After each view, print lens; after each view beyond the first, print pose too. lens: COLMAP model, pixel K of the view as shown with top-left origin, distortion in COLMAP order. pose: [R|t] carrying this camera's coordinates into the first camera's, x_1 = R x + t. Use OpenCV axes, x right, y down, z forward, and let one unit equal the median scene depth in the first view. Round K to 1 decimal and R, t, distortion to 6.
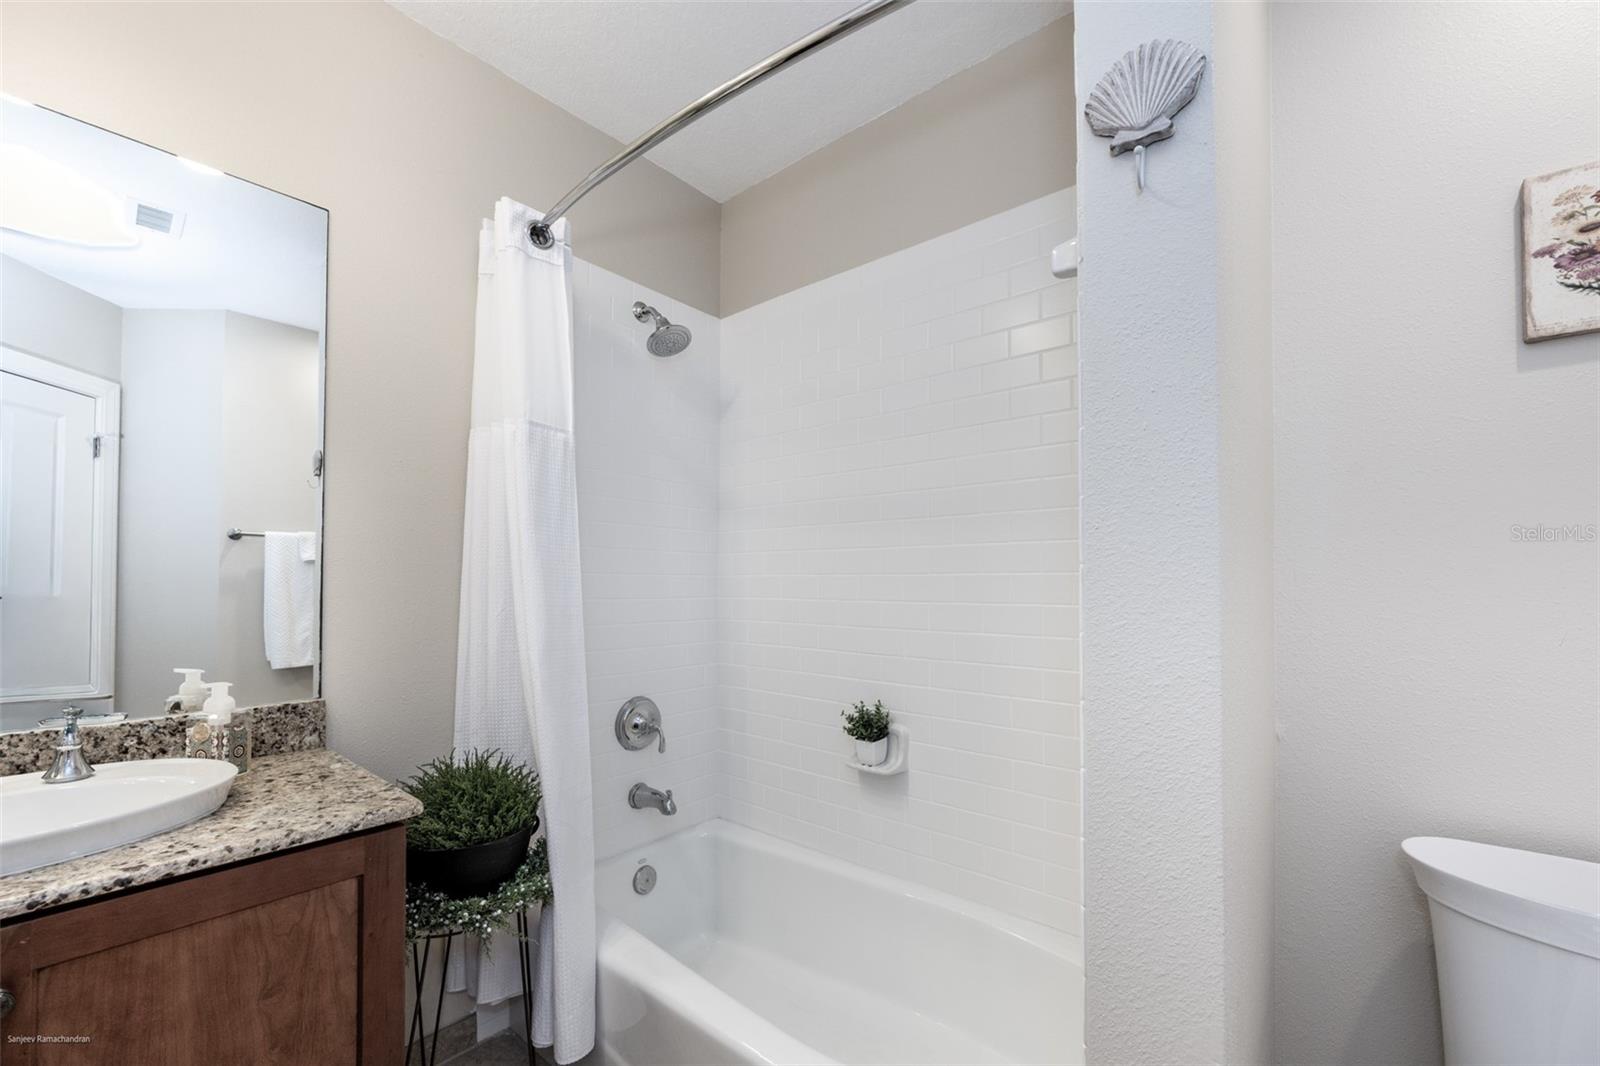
lens RADIAL K [[738.0, 0, 866.6], [0, 738.0, 552.8], [0, 0, 1]] dist [-0.007632, 0.000075]
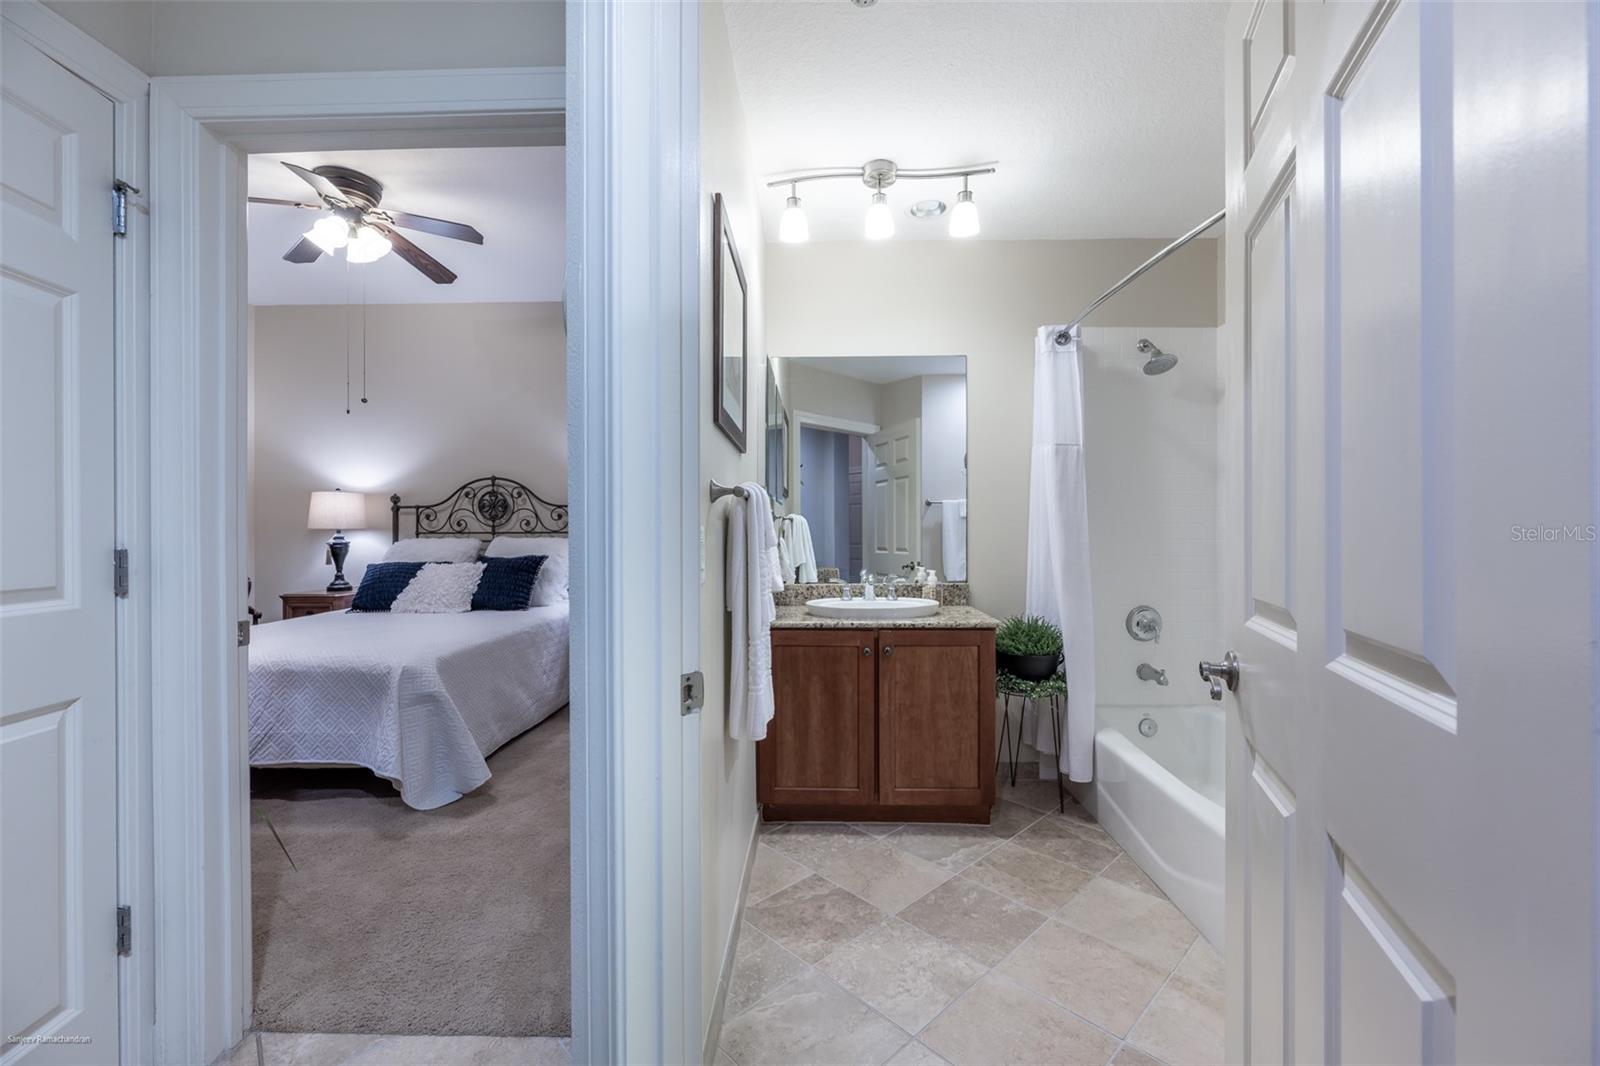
lens RADIAL K [[639.7, 0, 824.0], [0, 639.7, 544.0], [0, 0, 1]] dist [0.001288, -0.000119]
pose [[0.648902, 0.024367, -0.760481, 0.413084], [0.027421, 0.998089, 0.055378, -0.031325], [0.760377, -0.056788, 0.646994, -0.530156]]
